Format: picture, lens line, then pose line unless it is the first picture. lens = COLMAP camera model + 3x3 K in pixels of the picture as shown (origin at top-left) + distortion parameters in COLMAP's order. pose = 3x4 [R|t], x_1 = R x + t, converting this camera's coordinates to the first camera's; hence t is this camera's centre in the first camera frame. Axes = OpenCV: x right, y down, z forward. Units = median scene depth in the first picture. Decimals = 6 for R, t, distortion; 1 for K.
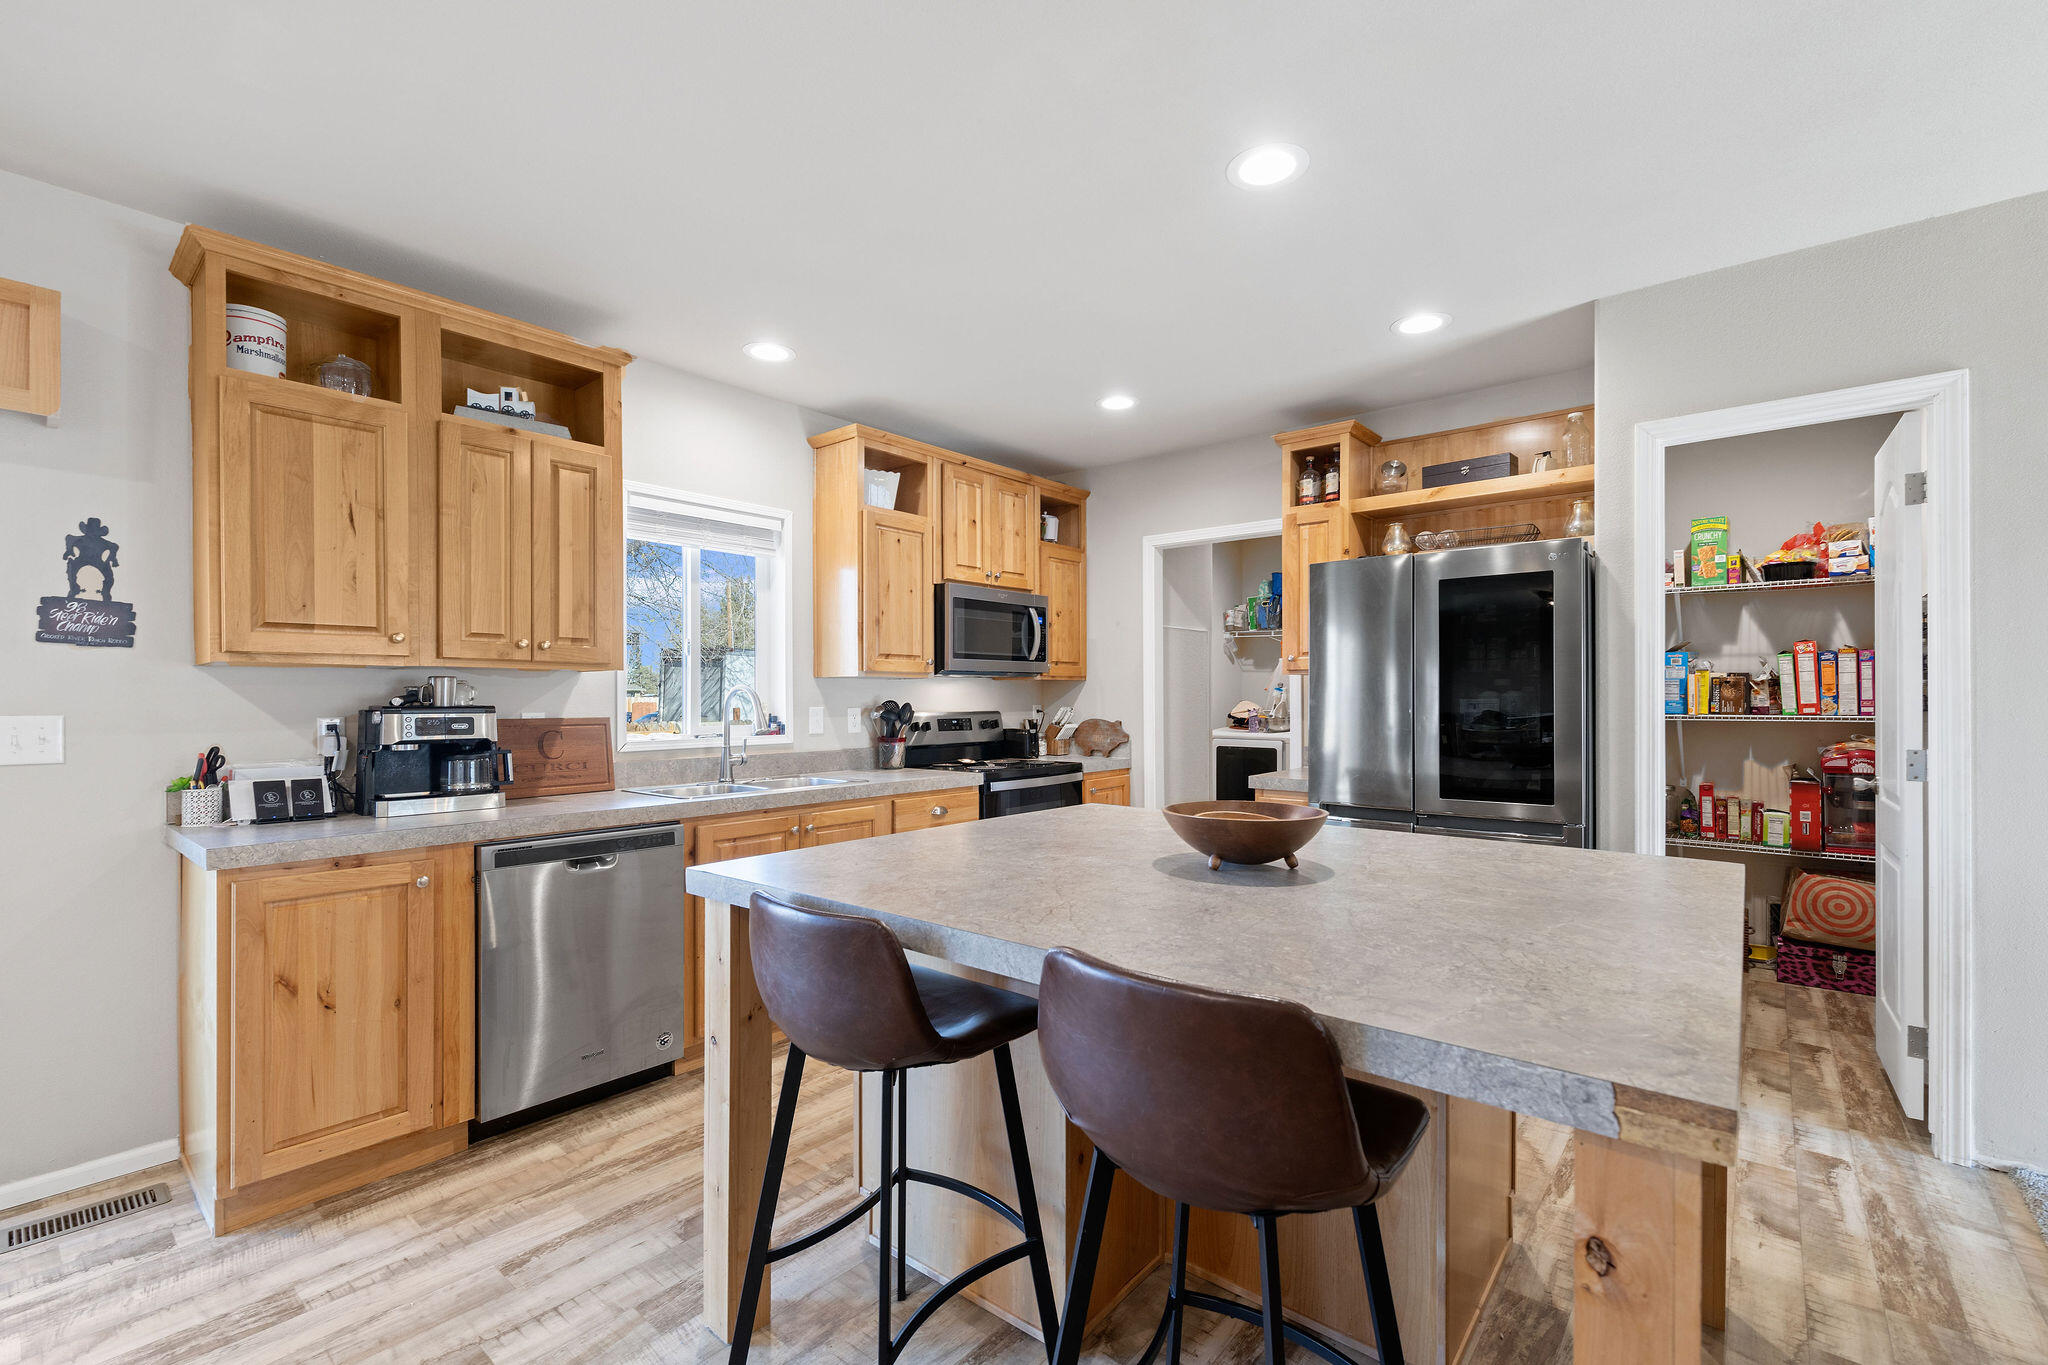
lens RADIAL K [[864.0, 0, 1002.2], [0, 864.0, 702.9], [0, 0, 1]] dist [-0.000186, -0.000116]
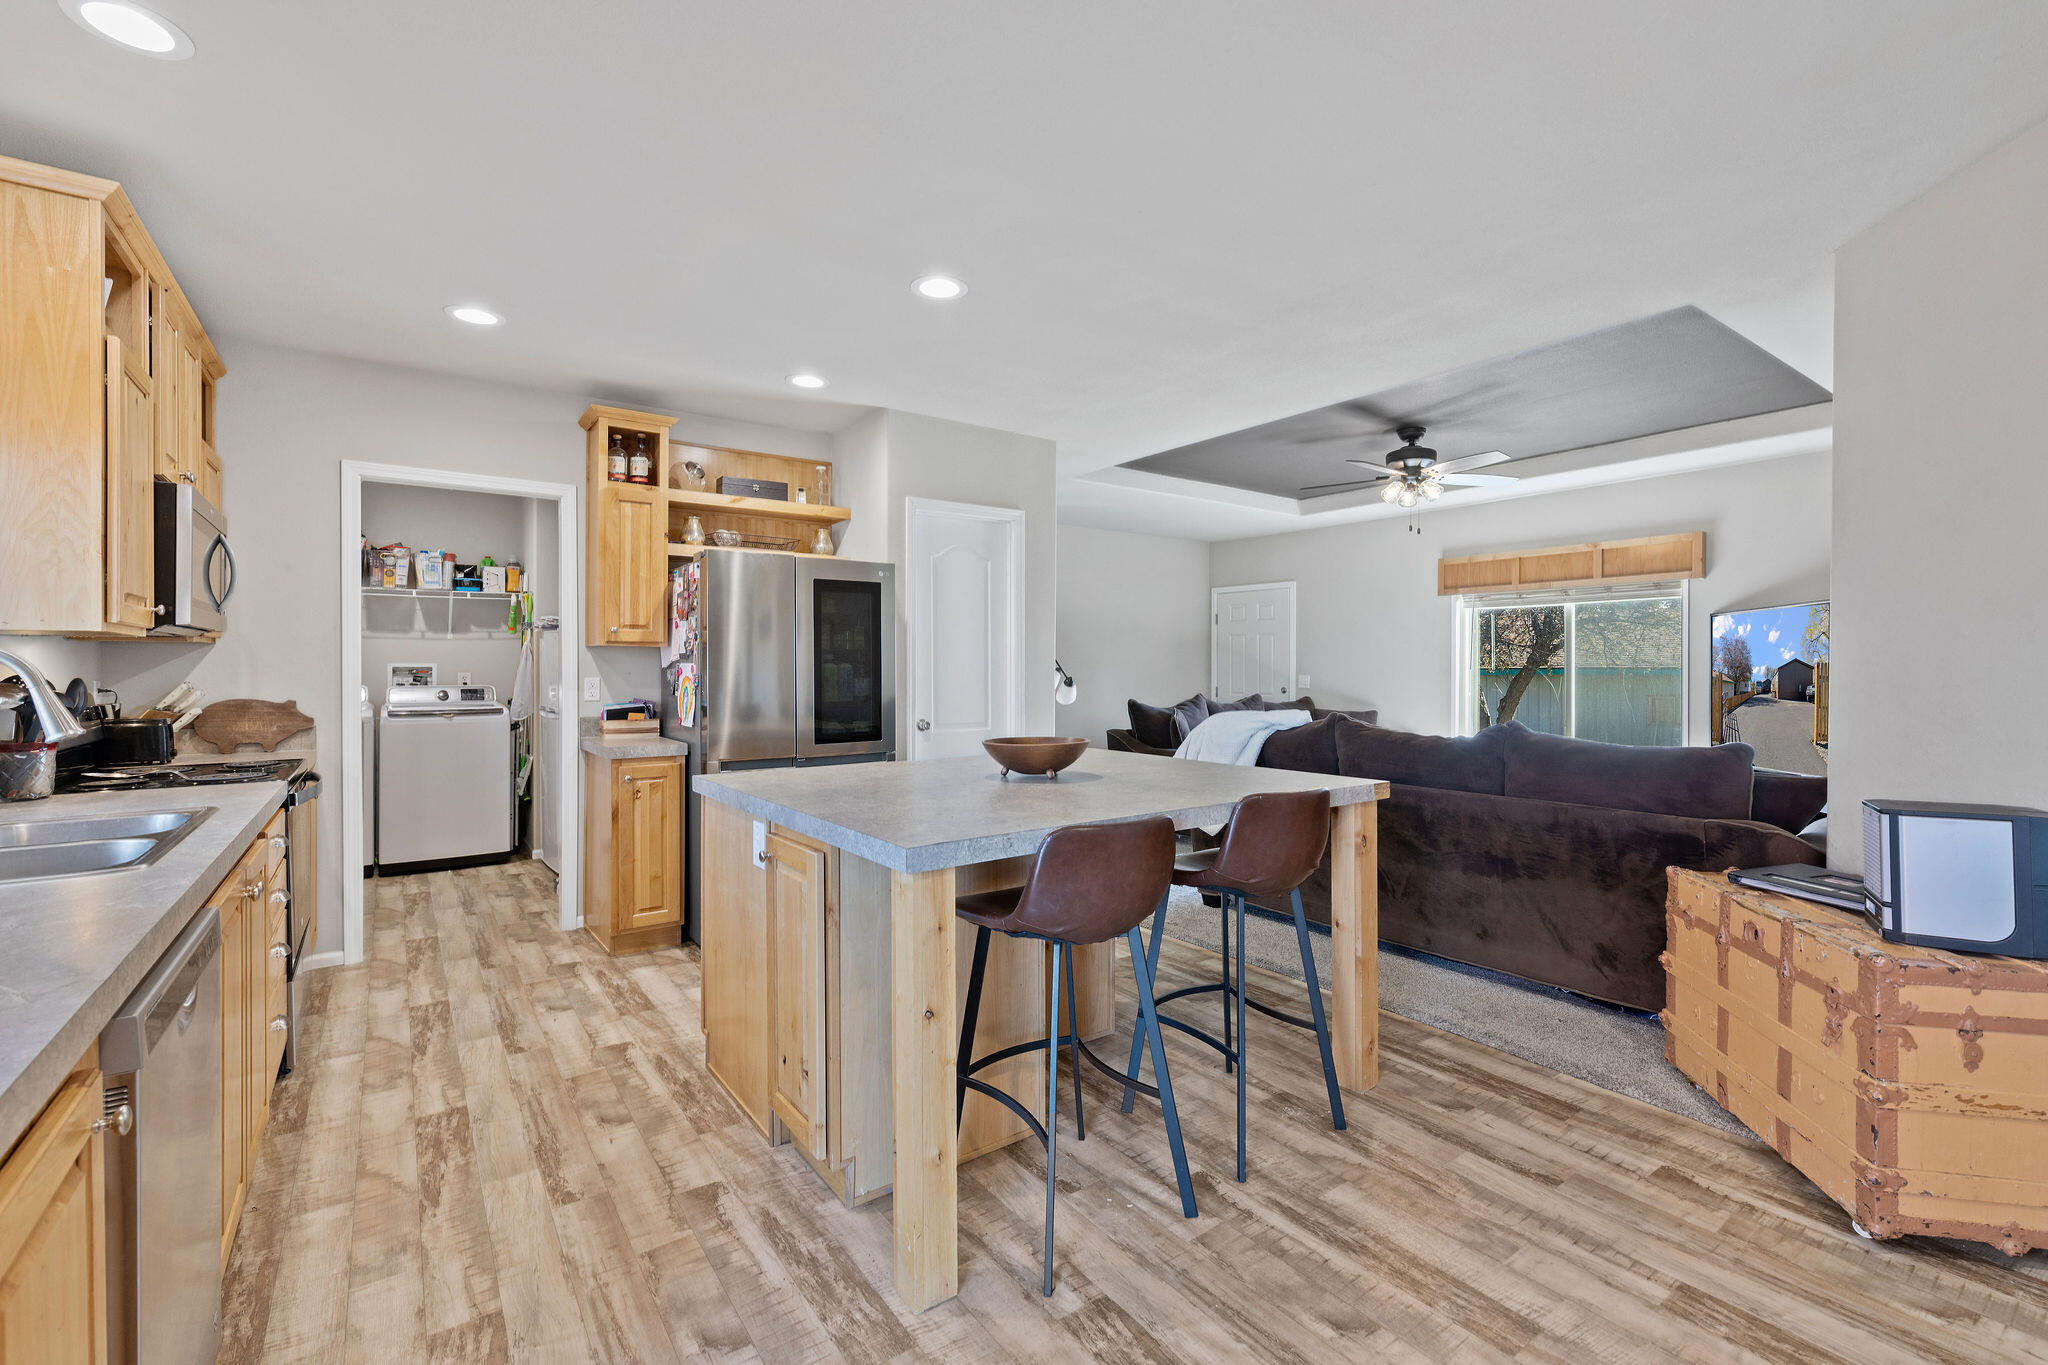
lens RADIAL K [[870.2, 0, 1024.0], [0, 870.2, 682.5], [0, 0, 1]] dist [-0.002492, -0.000122]
pose [[0.248283, -0.016496, 0.968547, -0.815416], [0.006850, 0.999860, 0.015273, -0.002693], [-0.968663, 0.002843, 0.248361, 0.414696]]
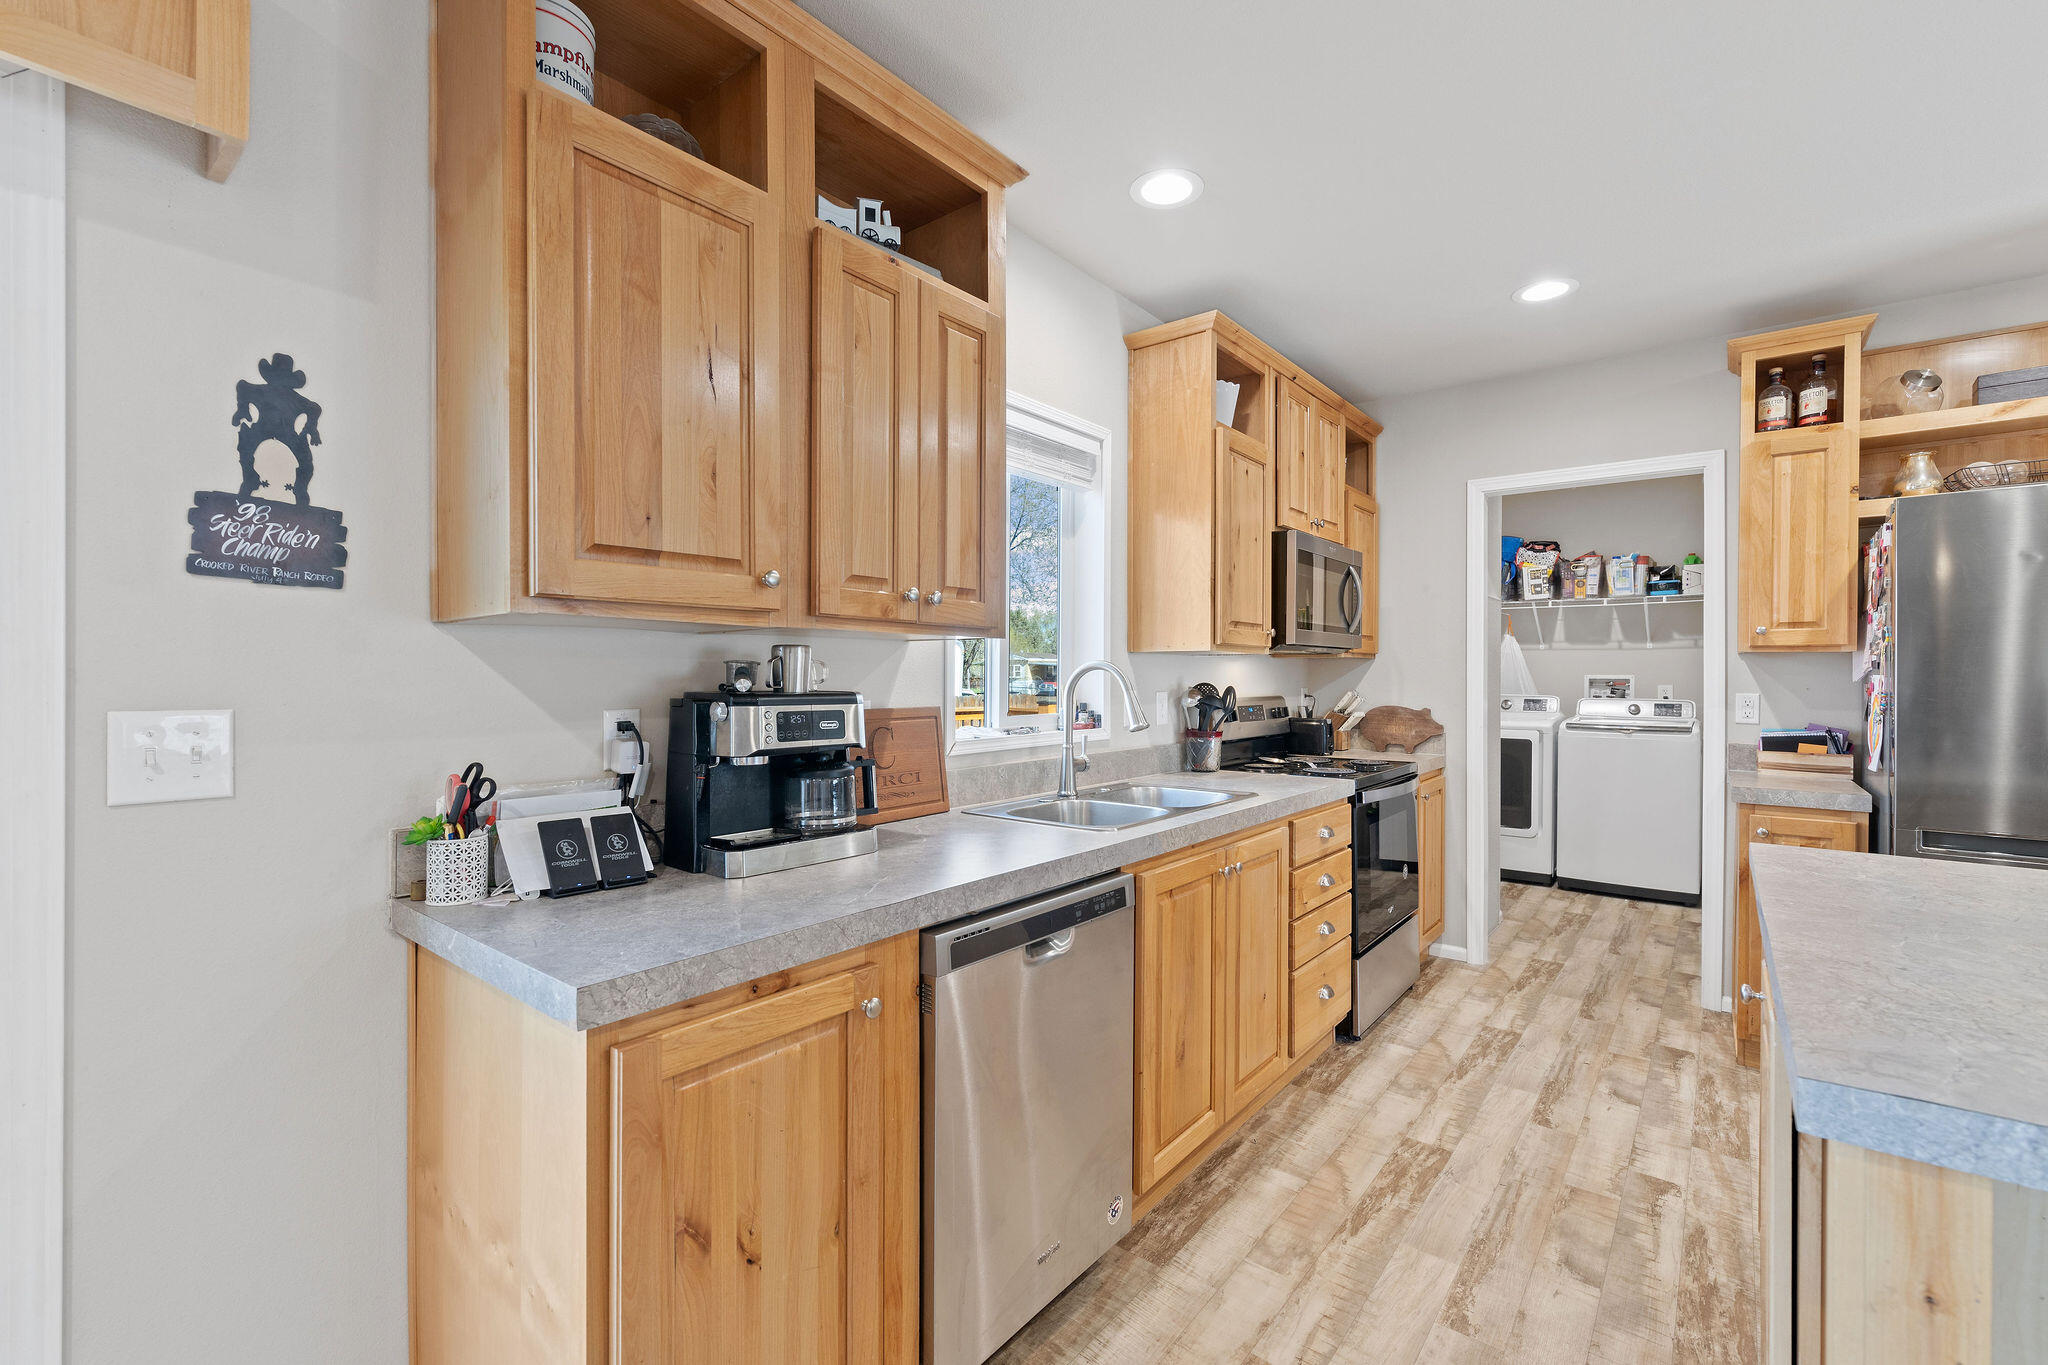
lens RADIAL K [[870.2, 0, 1024.0], [0, 870.2, 682.5], [0, 0, 1]] dist [-0.002492, -0.000122]
pose [[0.999745, 0.004386, 0.022171, -0.502967], [-0.004399, 0.999990, 0.000506, -0.004605], [-0.022169, -0.000604, 0.999754, 0.369714]]
